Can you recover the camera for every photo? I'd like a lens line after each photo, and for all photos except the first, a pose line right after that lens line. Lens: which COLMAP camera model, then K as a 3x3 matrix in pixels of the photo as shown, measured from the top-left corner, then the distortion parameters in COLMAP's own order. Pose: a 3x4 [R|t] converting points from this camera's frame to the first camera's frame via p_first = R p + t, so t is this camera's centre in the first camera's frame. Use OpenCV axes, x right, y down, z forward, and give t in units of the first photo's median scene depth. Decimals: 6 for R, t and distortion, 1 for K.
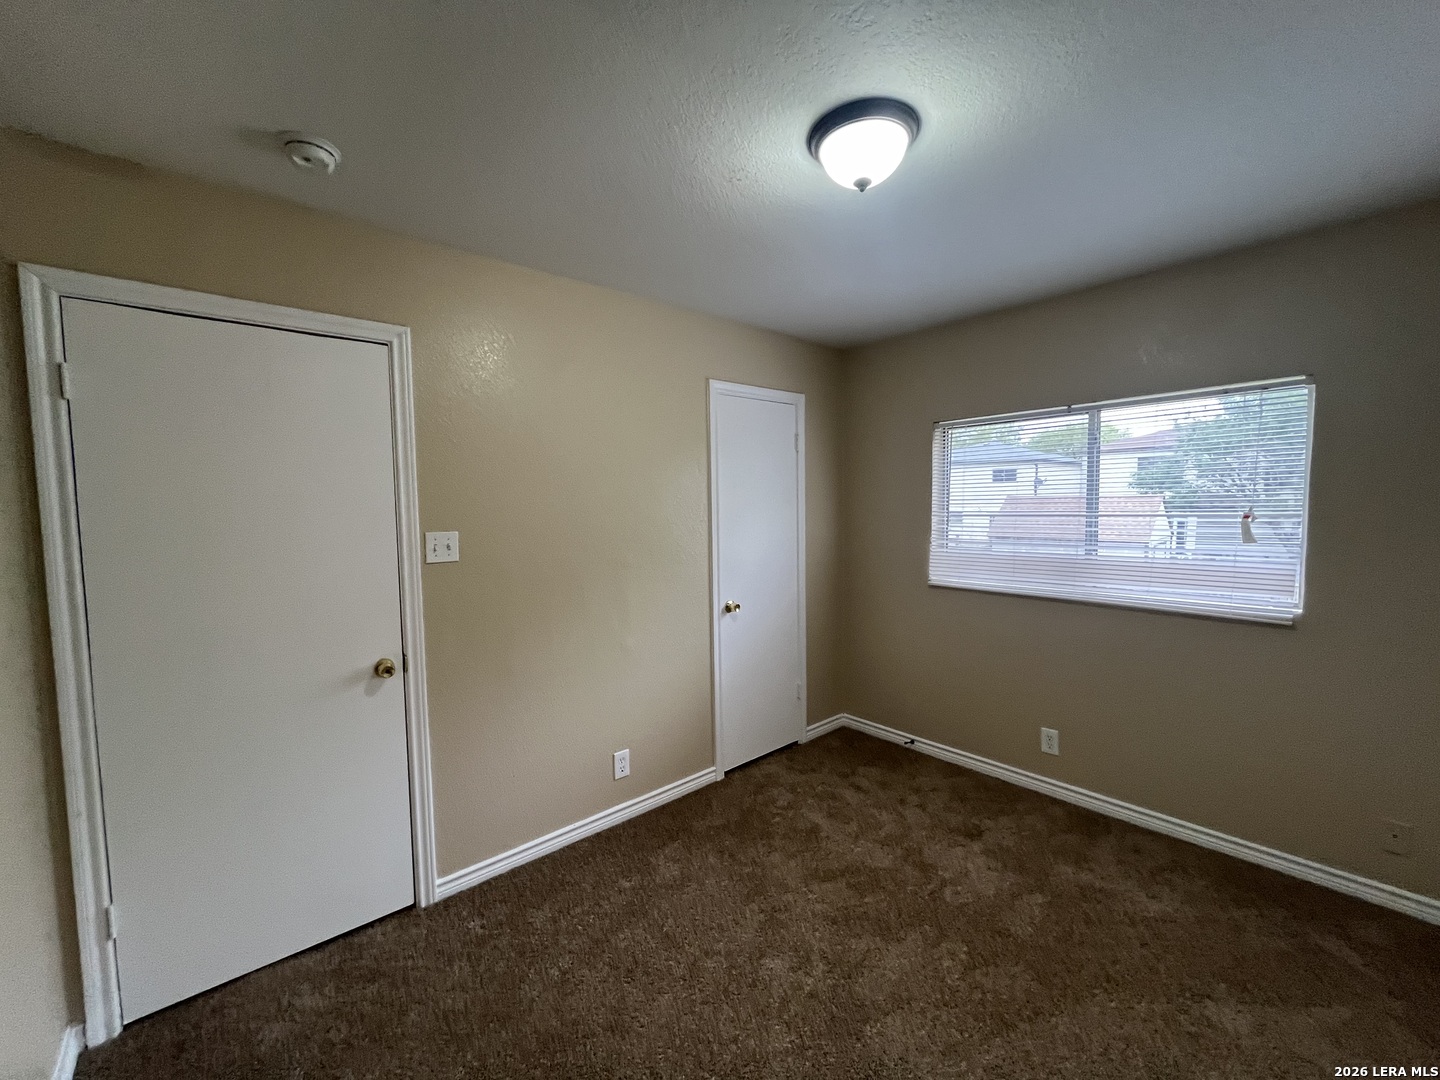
lens RADIAL K [[579.5, 0, 718.5], [0, 579.5, 540.3], [0, 0, 1]] dist [-0.003372, -0.000258]
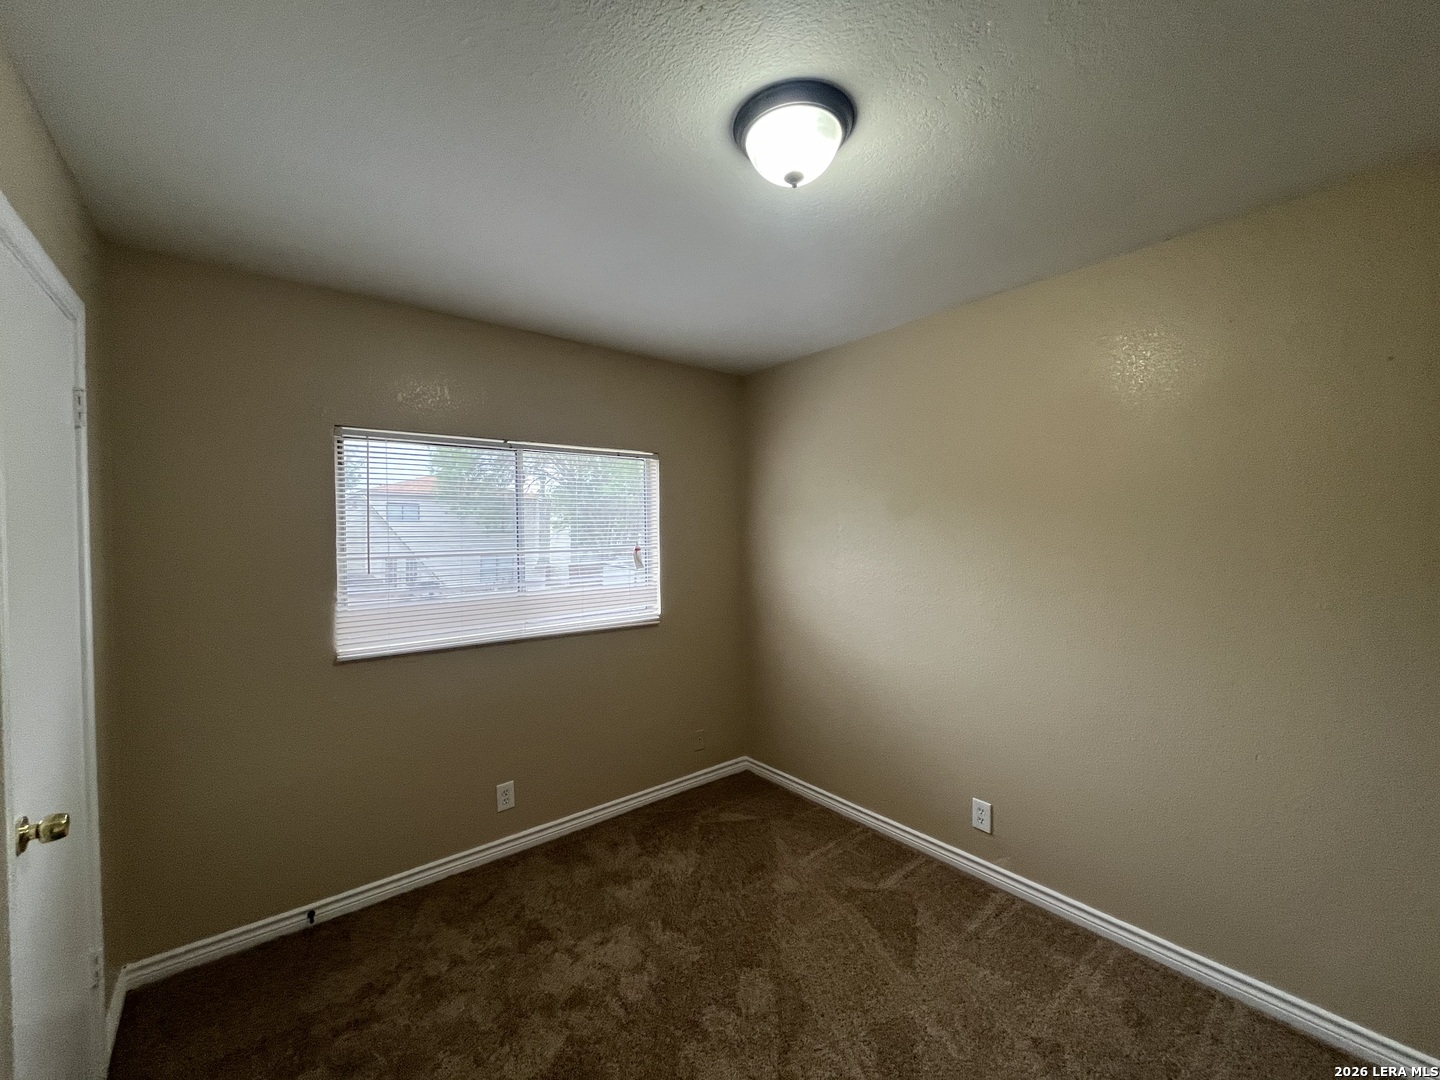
lens RADIAL K [[574.4, 0, 720.0], [0, 574.4, 540.0], [0, 0, 1]] dist [0.006513, -0.000102]
pose [[0.050717, 0.007379, 0.998686, -0.336366], [0.079088, 0.996803, -0.011381, -0.025568], [-0.995577, 0.079561, 0.049971, 0.575450]]
